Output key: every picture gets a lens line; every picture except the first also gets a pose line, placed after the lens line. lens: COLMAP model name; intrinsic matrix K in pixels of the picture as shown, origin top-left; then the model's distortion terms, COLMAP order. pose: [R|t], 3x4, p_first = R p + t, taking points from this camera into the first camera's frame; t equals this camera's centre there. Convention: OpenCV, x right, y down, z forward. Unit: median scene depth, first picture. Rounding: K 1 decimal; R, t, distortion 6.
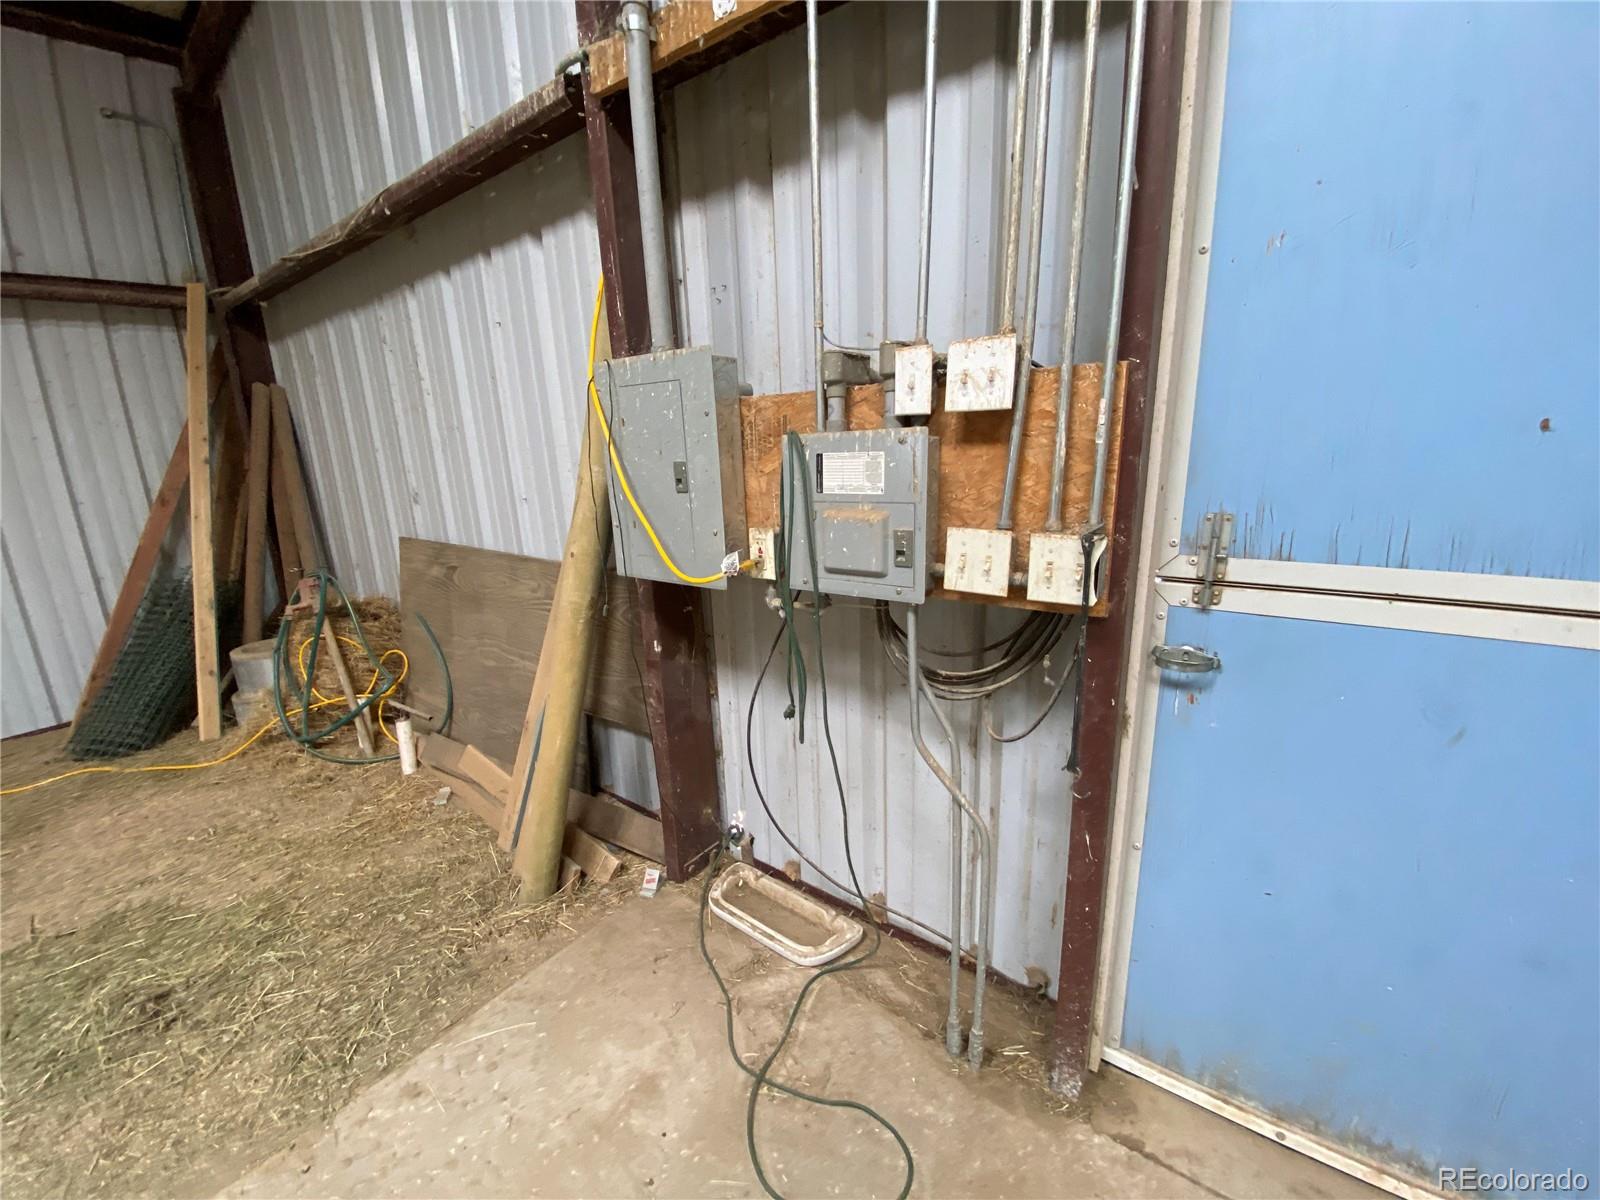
lens RADIAL K [[640.8, 0, 796.5], [0, 640.8, 602.2], [0, 0, 1]] dist [-0.000497, -0.000044]
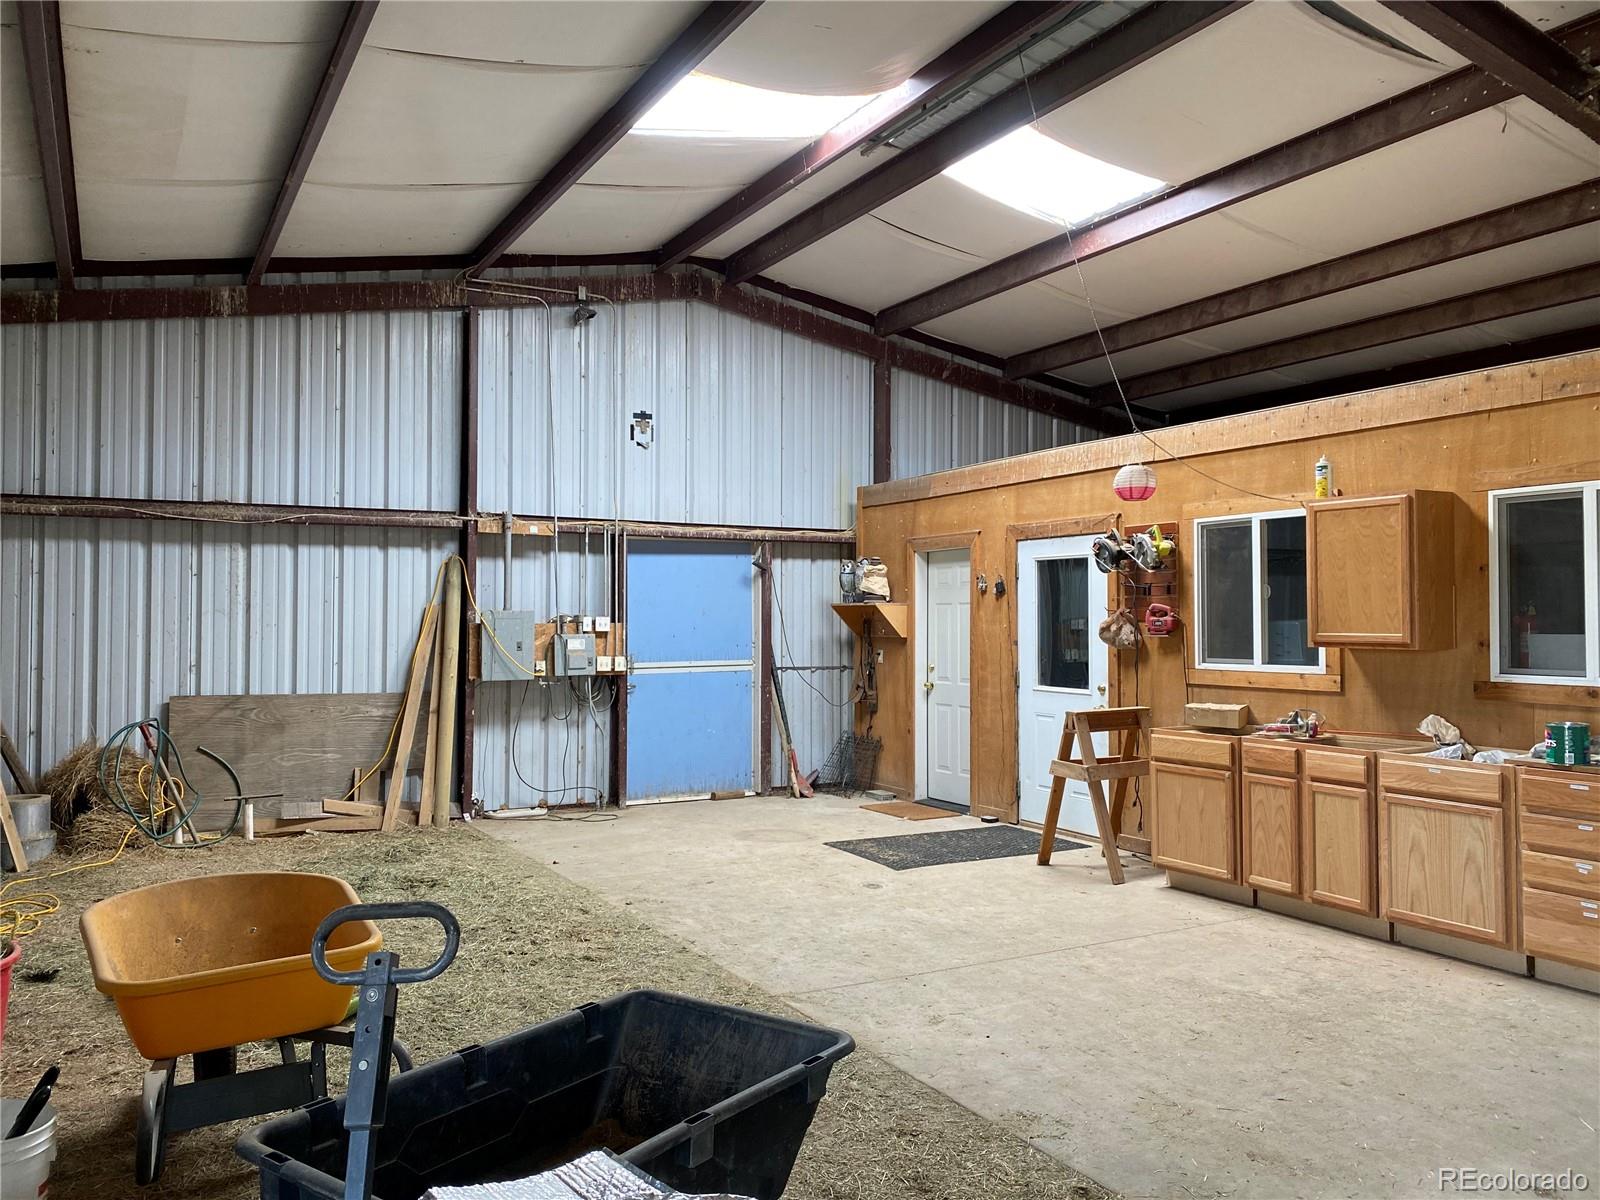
lens RADIAL K [[1260.9, 0, 799.4], [0, 1260.9, 598.9], [0, 0, 1]] dist [-0.000887, -0.000032]
pose [[0.392225, 0.053213, 0.918329, -7.161218], [0.216385, 0.964974, -0.148336, 1.080163], [-0.894057, 0.256893, 0.366972, -3.497472]]
